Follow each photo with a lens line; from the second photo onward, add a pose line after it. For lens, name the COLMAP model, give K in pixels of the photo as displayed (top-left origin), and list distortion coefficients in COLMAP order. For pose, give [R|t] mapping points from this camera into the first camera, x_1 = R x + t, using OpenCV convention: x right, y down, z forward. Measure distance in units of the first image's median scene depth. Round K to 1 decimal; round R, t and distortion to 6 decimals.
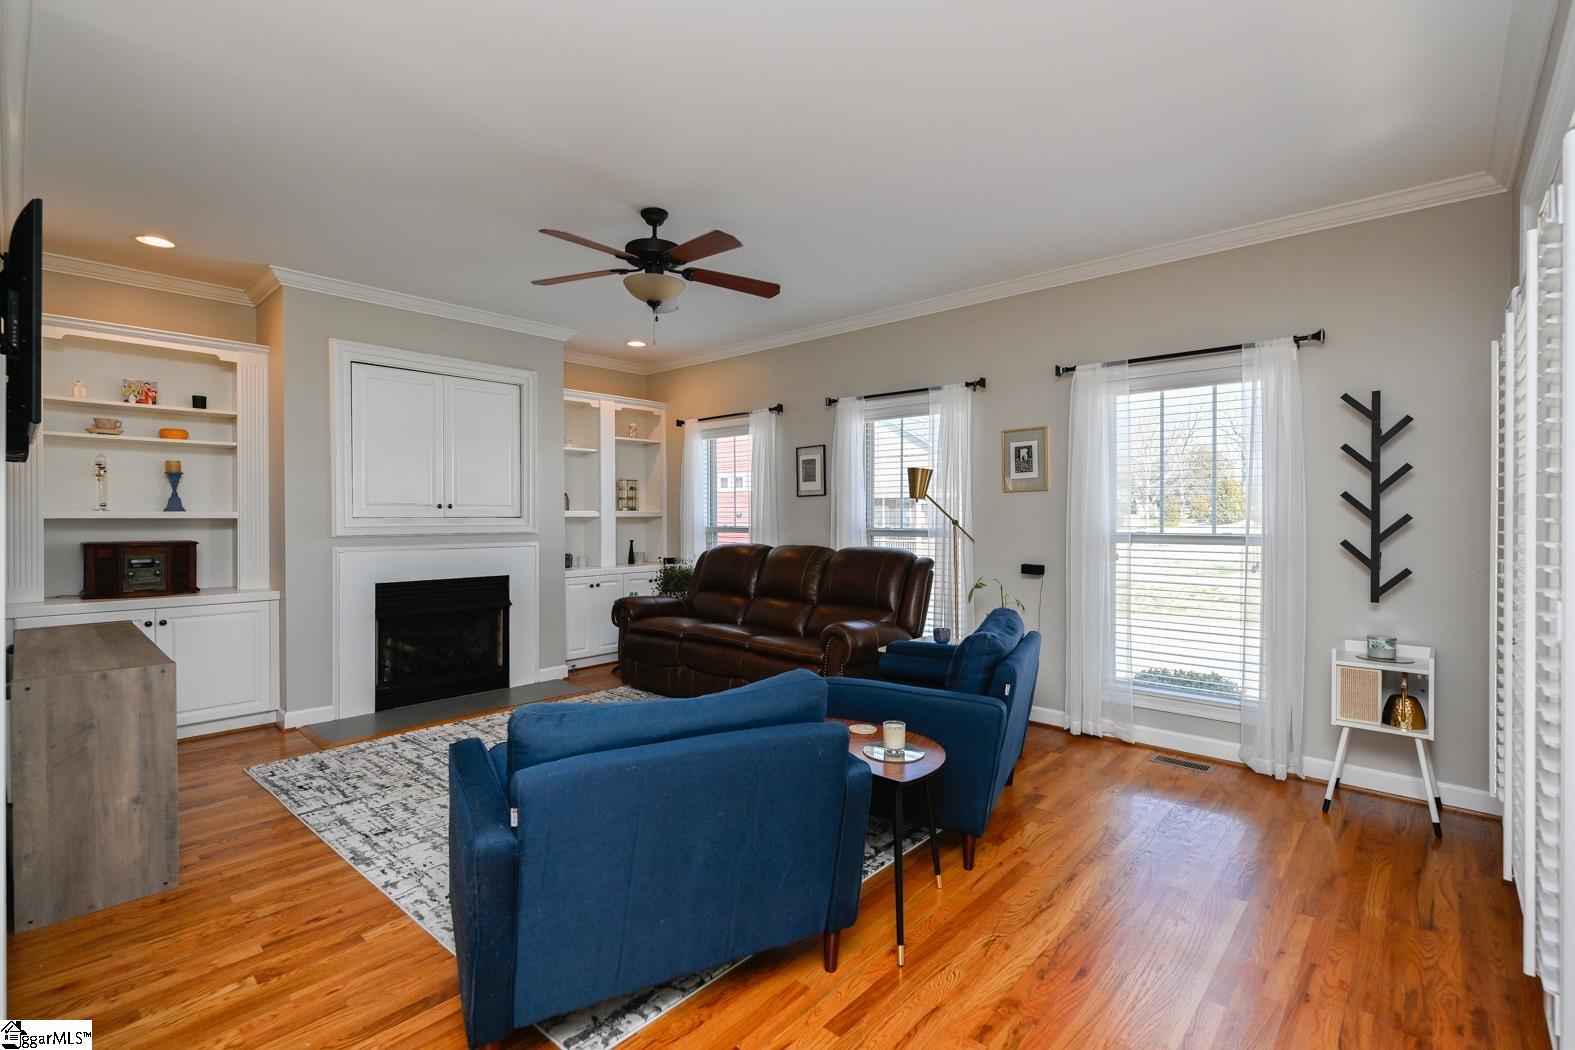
lens RADIAL K [[714.1, 0, 787.5], [0, 714.1, 525.0], [0, 0, 1]] dist [-0.000819, -0.000110]
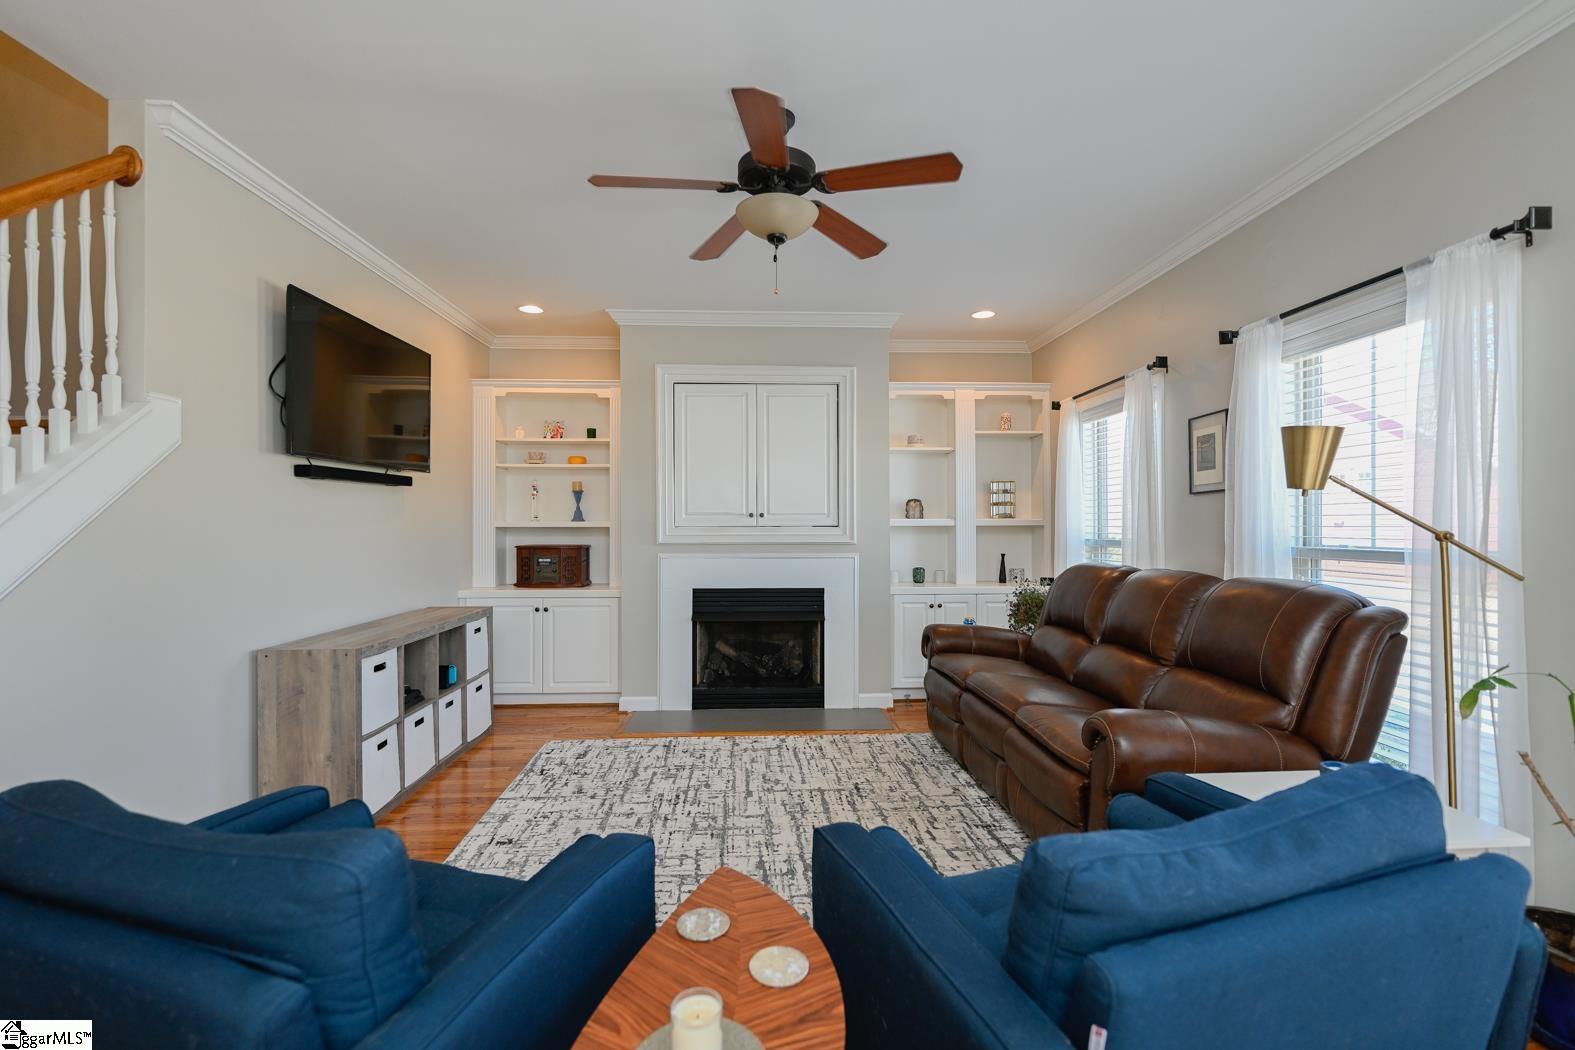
lens RADIAL K [[685.2, 0, 786.1], [0, 685.2, 527.5], [0, 0, 1]] dist [-0.002200, 0.000071]
pose [[0.706058, 0.000952, -0.708153, 0.254135], [-0.008100, 0.999945, -0.006732, -0.003336], [0.708107, 0.010489, 0.706027, 0.395759]]
